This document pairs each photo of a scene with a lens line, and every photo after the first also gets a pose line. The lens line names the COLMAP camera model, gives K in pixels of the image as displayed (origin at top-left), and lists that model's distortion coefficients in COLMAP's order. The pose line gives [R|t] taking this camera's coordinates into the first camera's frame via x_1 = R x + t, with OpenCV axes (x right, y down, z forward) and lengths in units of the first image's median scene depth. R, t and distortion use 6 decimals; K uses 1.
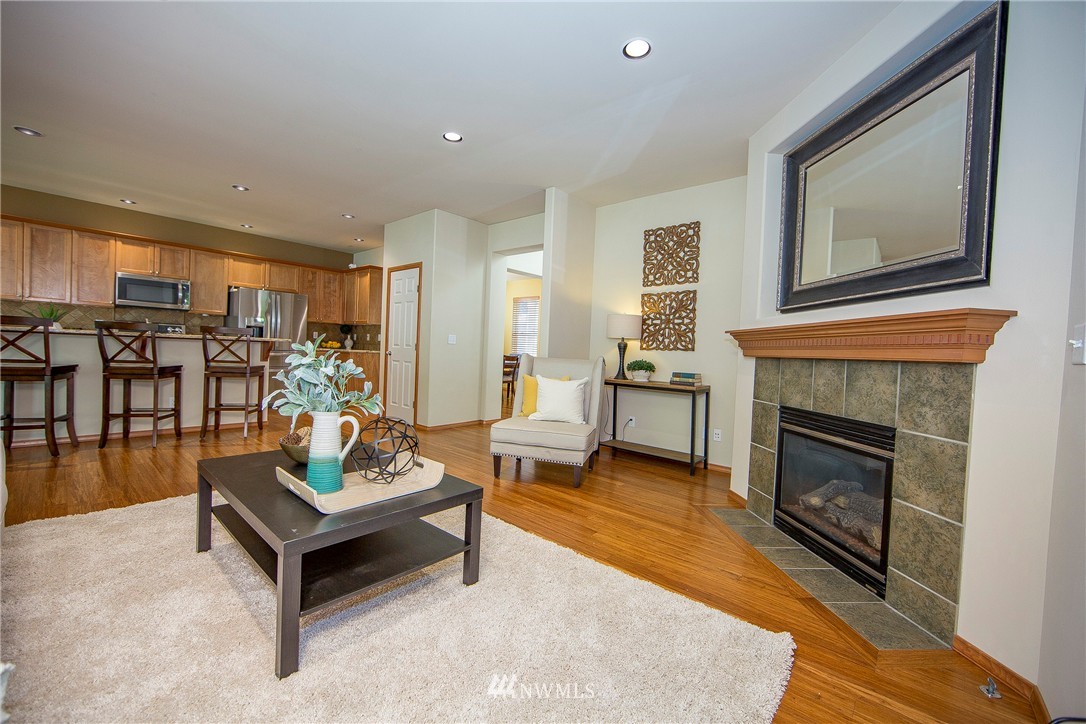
lens RADIAL K [[430.3, 0, 537.5], [0, 430.3, 363.1], [0, 0, 1]] dist [-0.010361, 0.002172]
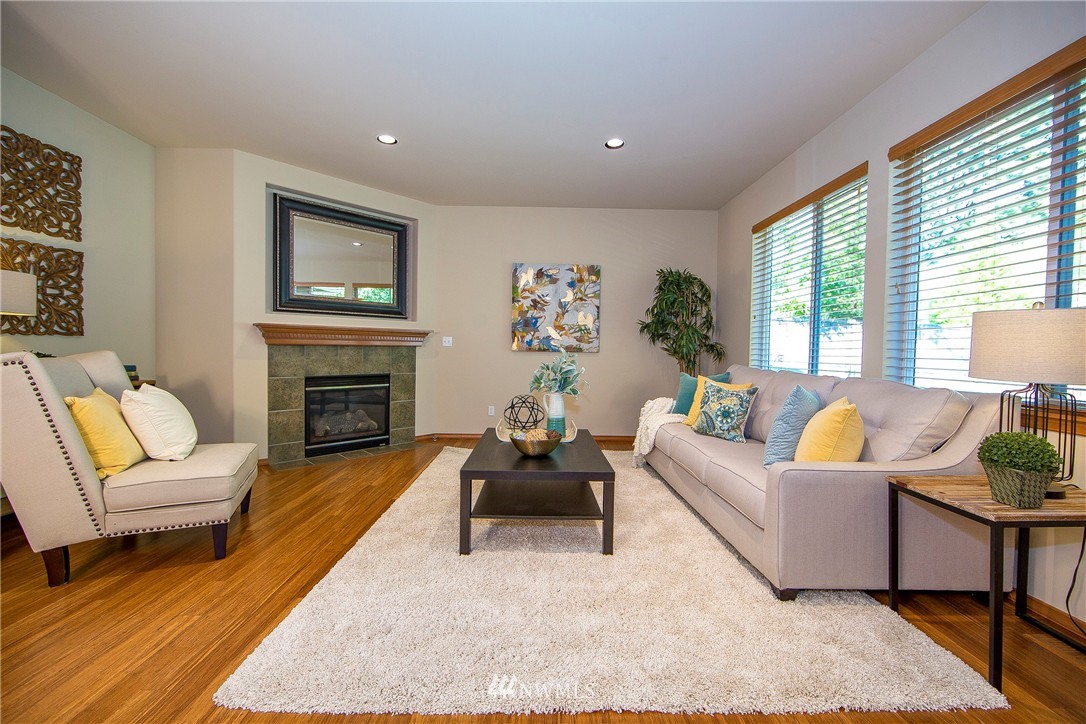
lens RADIAL K [[430.3, 0, 543.6], [0, 430.3, 361.3], [0, 0, 1]] dist [-0.010361, 0.002172]
pose [[-0.676382, -0.075487, 0.732672, -0.671150], [-0.023694, 0.996449, 0.080790, -0.058833], [-0.736170, 0.037286, -0.675769, 0.868071]]
